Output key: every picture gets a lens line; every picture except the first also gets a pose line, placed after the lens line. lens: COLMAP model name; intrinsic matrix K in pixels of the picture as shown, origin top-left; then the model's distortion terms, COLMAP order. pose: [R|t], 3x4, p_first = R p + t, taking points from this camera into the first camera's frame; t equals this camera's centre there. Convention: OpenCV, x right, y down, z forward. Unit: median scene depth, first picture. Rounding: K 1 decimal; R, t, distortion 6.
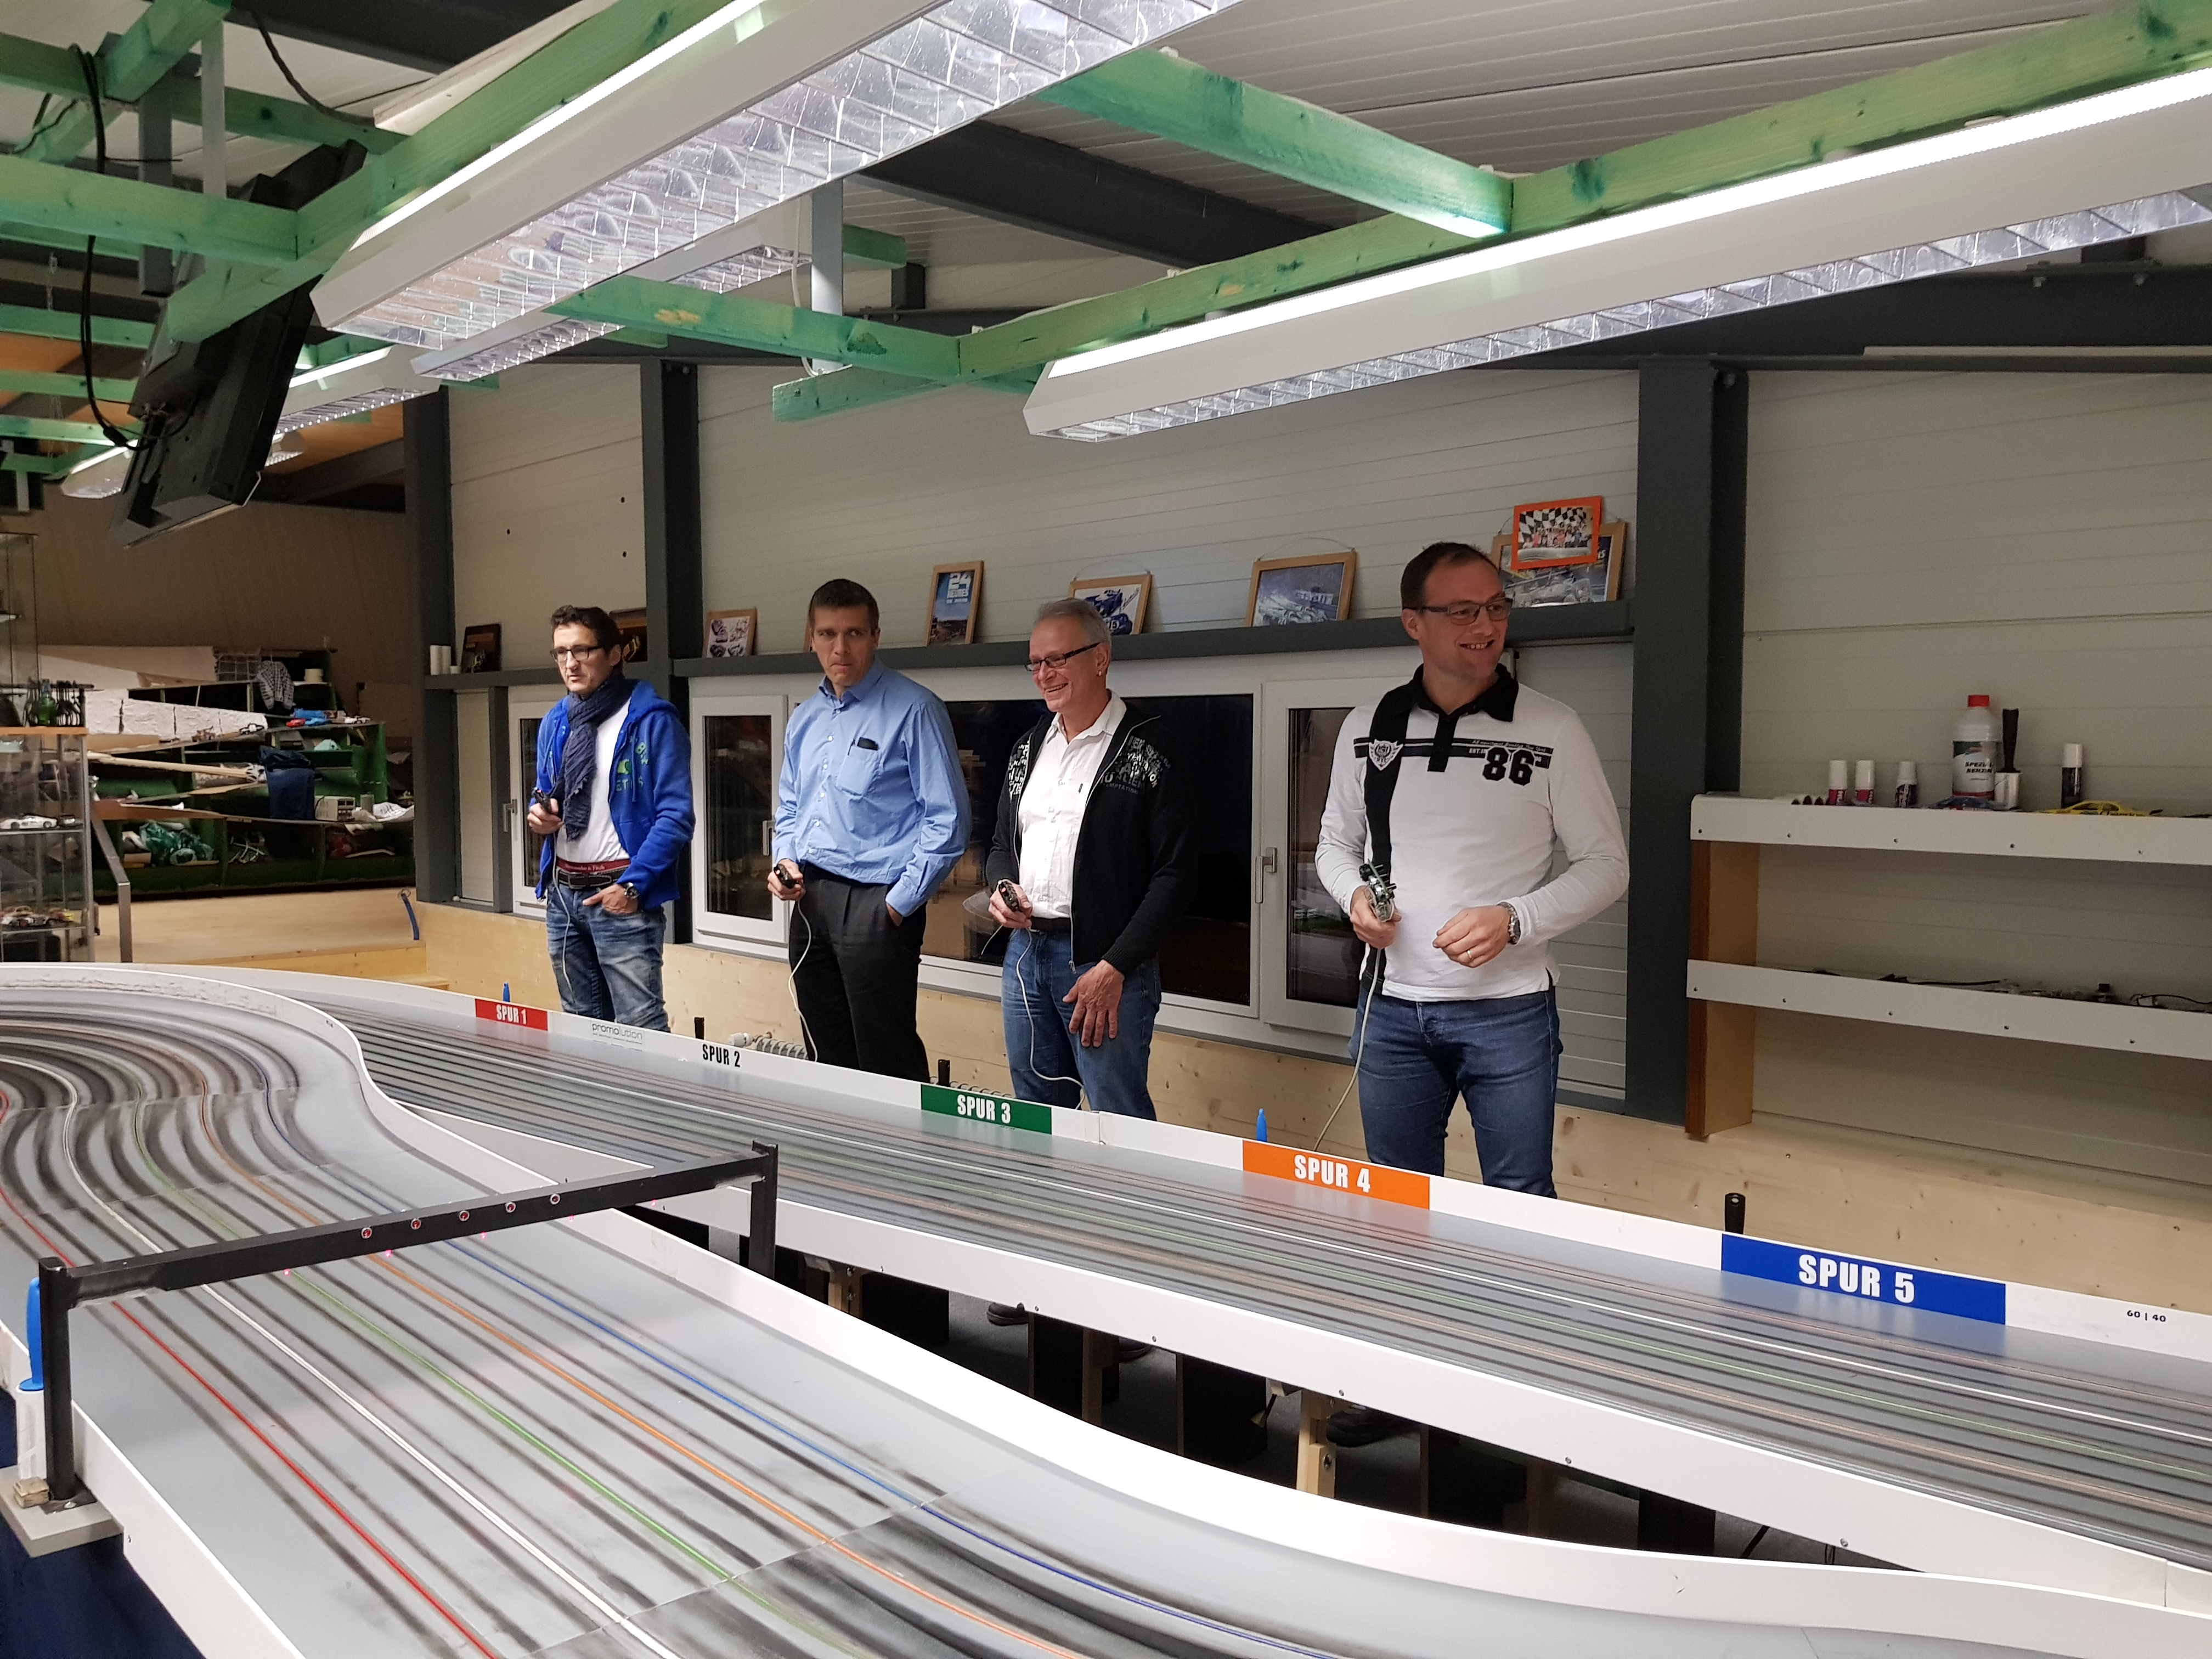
lens RADIAL K [[1710.9, 0, 1032.7], [0, 1710.9, 826.0], [0, 0, 1]] dist [0.053091, -0.110389]
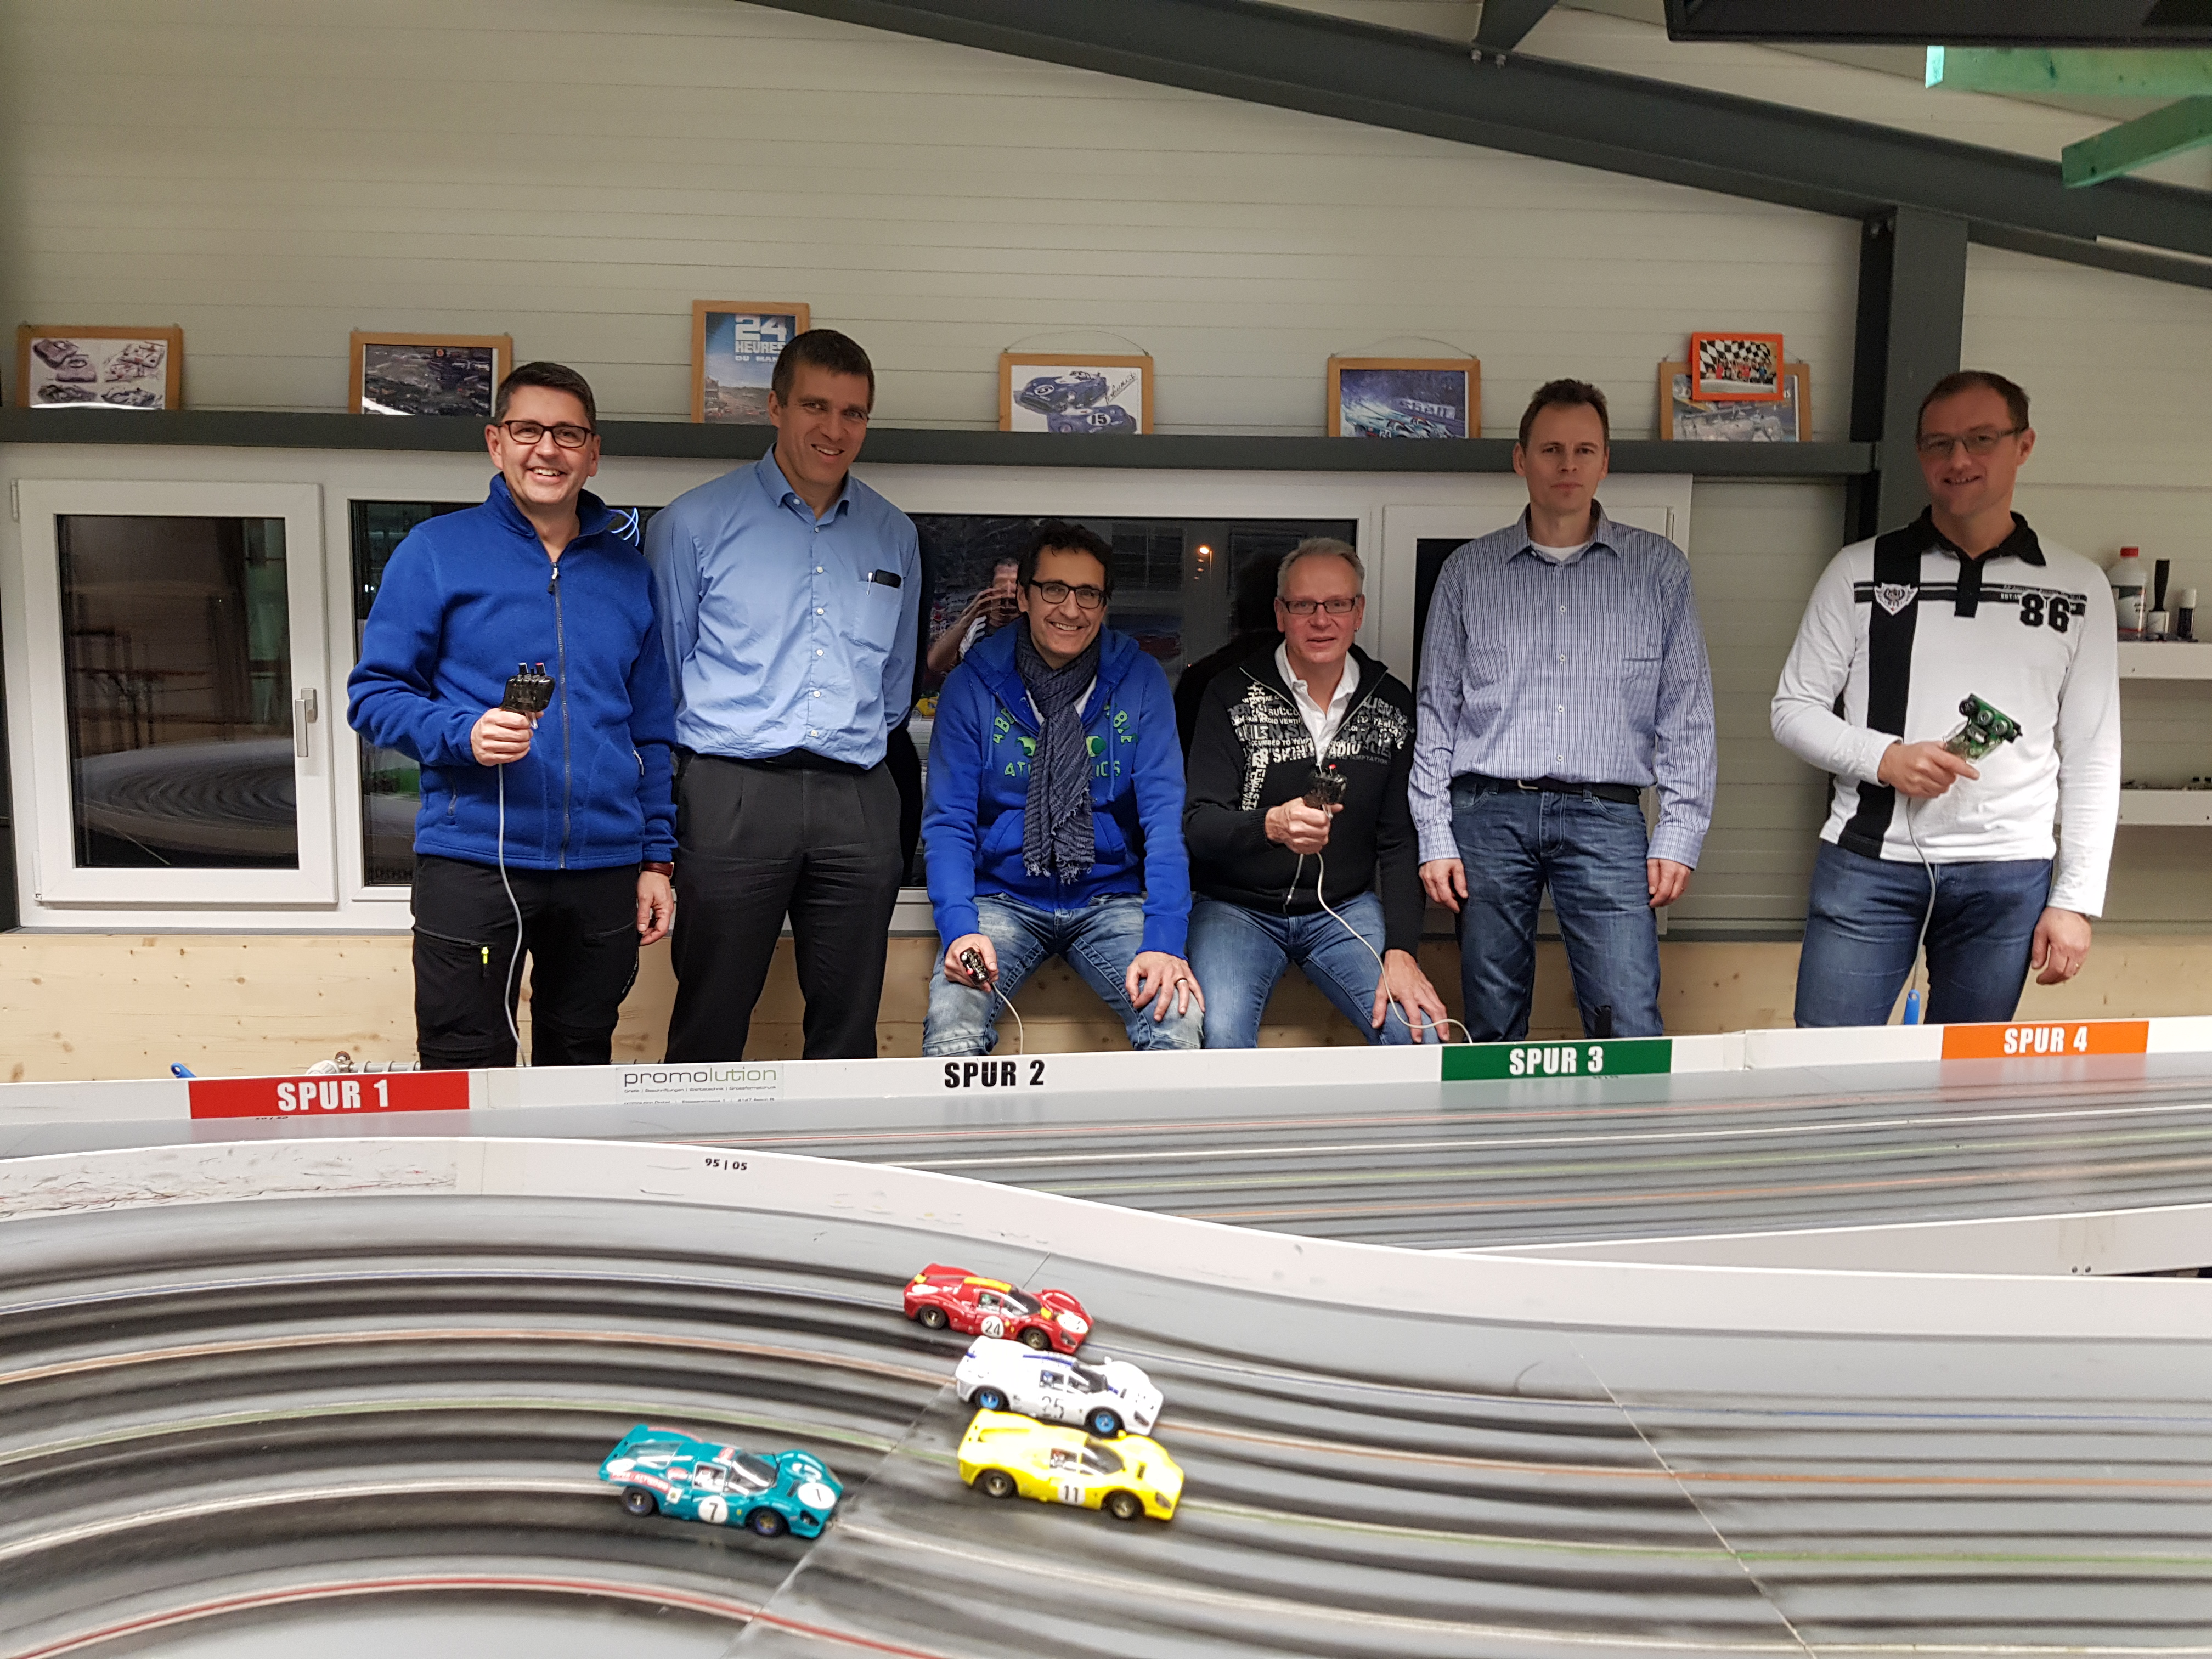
lens RADIAL K [[1777.4, 0, 1108.2], [0, 1777.4, 777.9], [0, 0, 1]] dist [0.114064, -0.257745]
pose [[0.634435, -0.086522, 0.768119, -0.881375], [0.024848, 0.995485, 0.091610, -0.047610], [-0.772577, -0.039034, 0.633720, 0.743117]]
